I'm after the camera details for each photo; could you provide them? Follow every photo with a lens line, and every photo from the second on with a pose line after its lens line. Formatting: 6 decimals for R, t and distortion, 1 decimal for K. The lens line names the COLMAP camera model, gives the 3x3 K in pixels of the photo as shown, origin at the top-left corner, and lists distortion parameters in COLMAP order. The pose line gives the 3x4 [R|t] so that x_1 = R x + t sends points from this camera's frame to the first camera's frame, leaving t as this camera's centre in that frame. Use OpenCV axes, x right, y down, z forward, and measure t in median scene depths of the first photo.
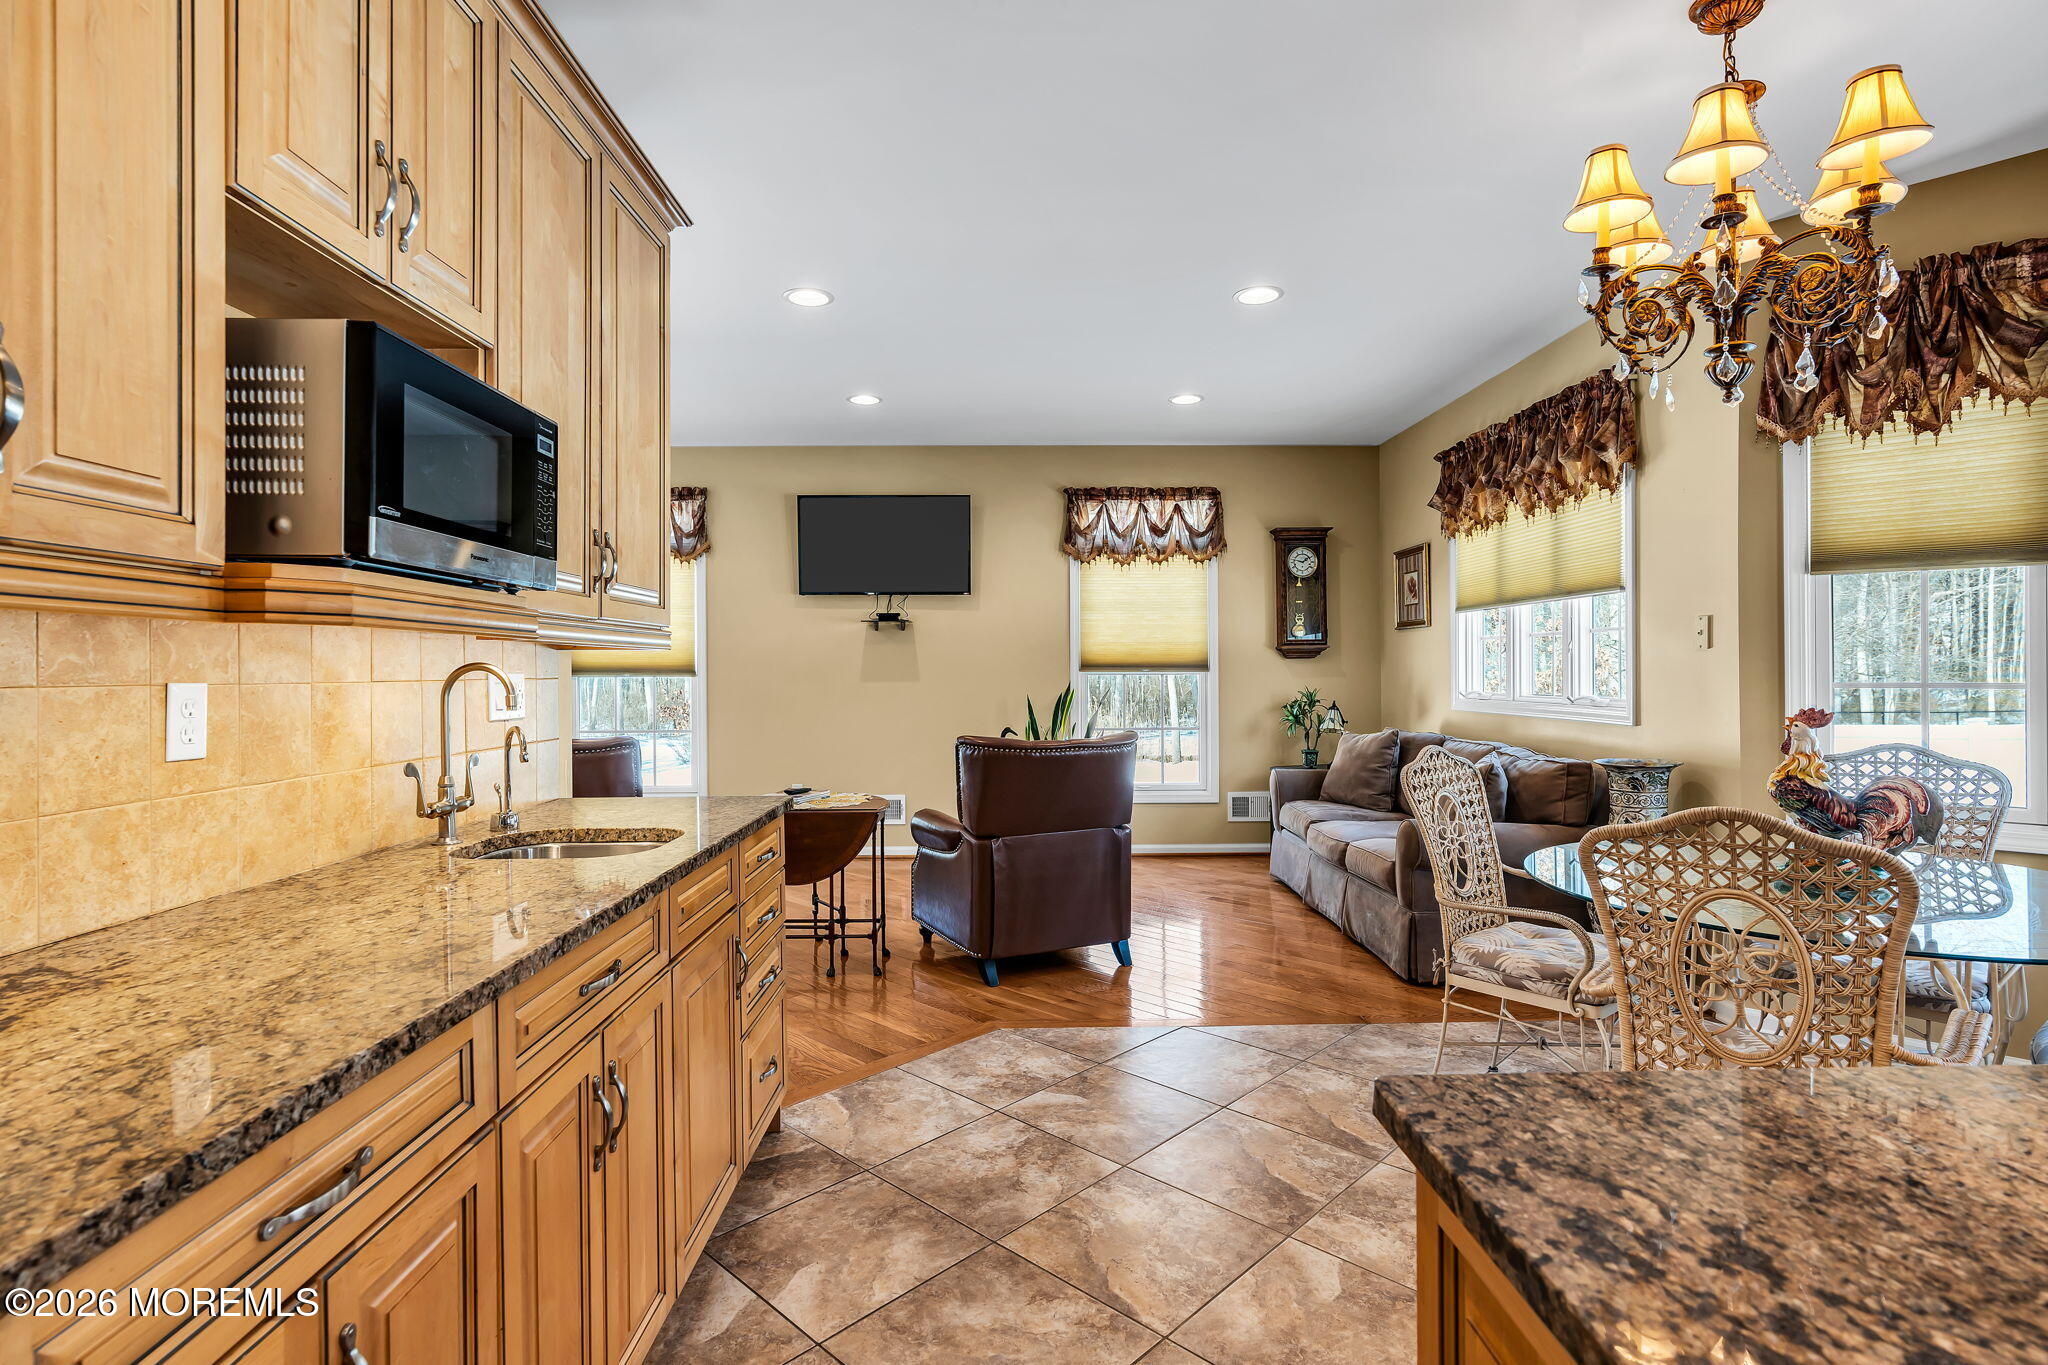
lens RADIAL K [[928.0, 0, 1020.7], [0, 928.0, 682.3], [0, 0, 1]] dist [0.002209, 0.000566]
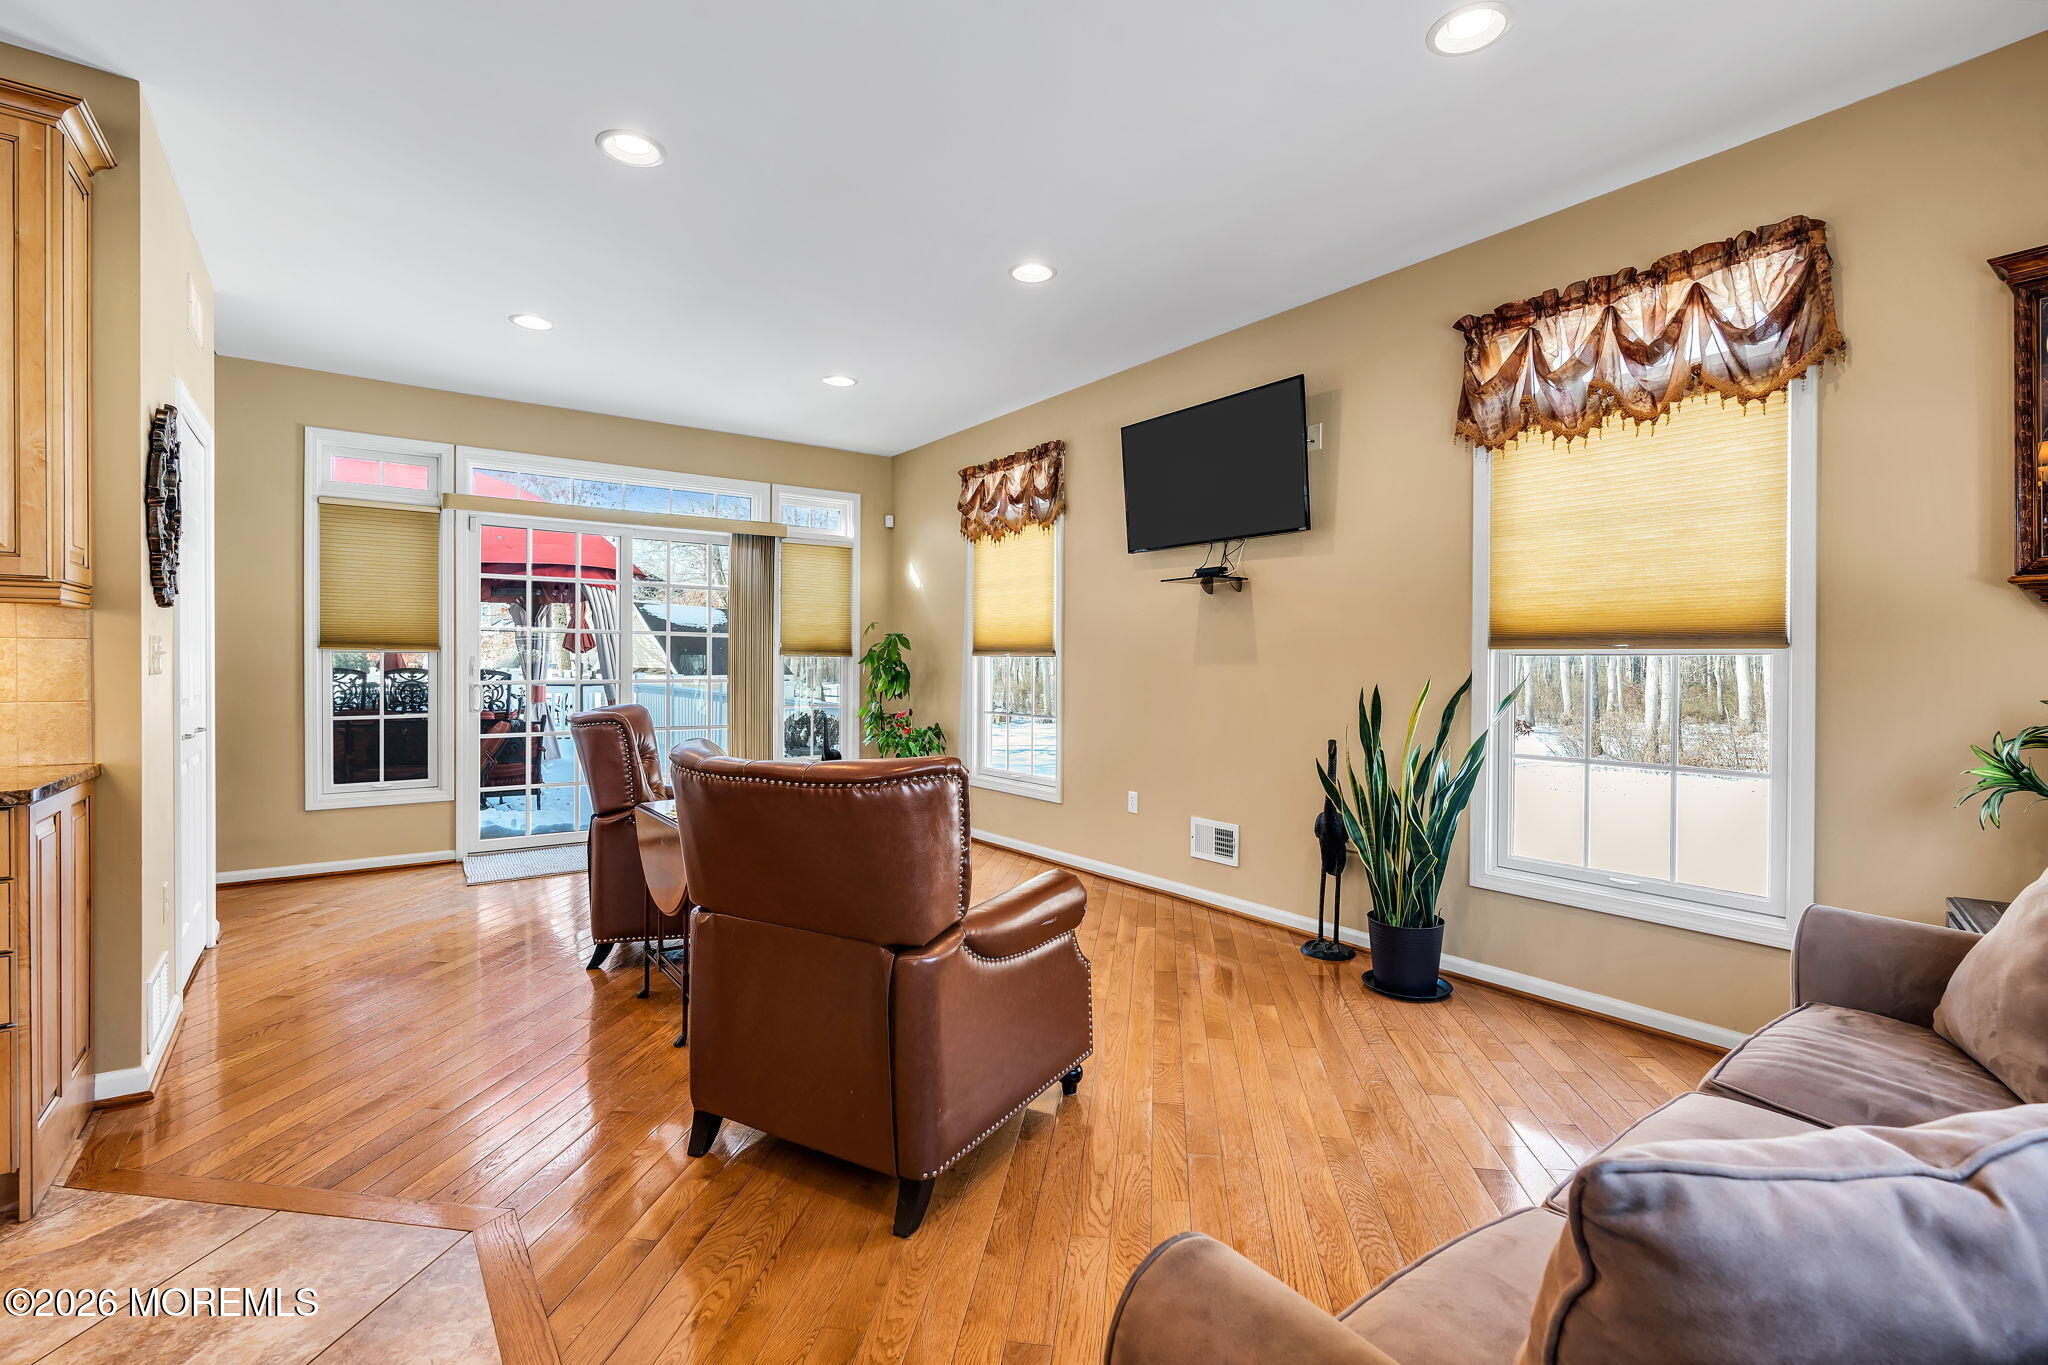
lens RADIAL K [[928.0, 0, 1025.7], [0, 928.0, 669.6], [0, 0, 1]] dist [0.002209, 0.000566]
pose [[0.582131, 0.014704, -0.812962, 0.352734], [-0.001790, 0.999857, 0.016802, -0.008146], [0.813093, -0.008326, 0.582074, 0.459866]]
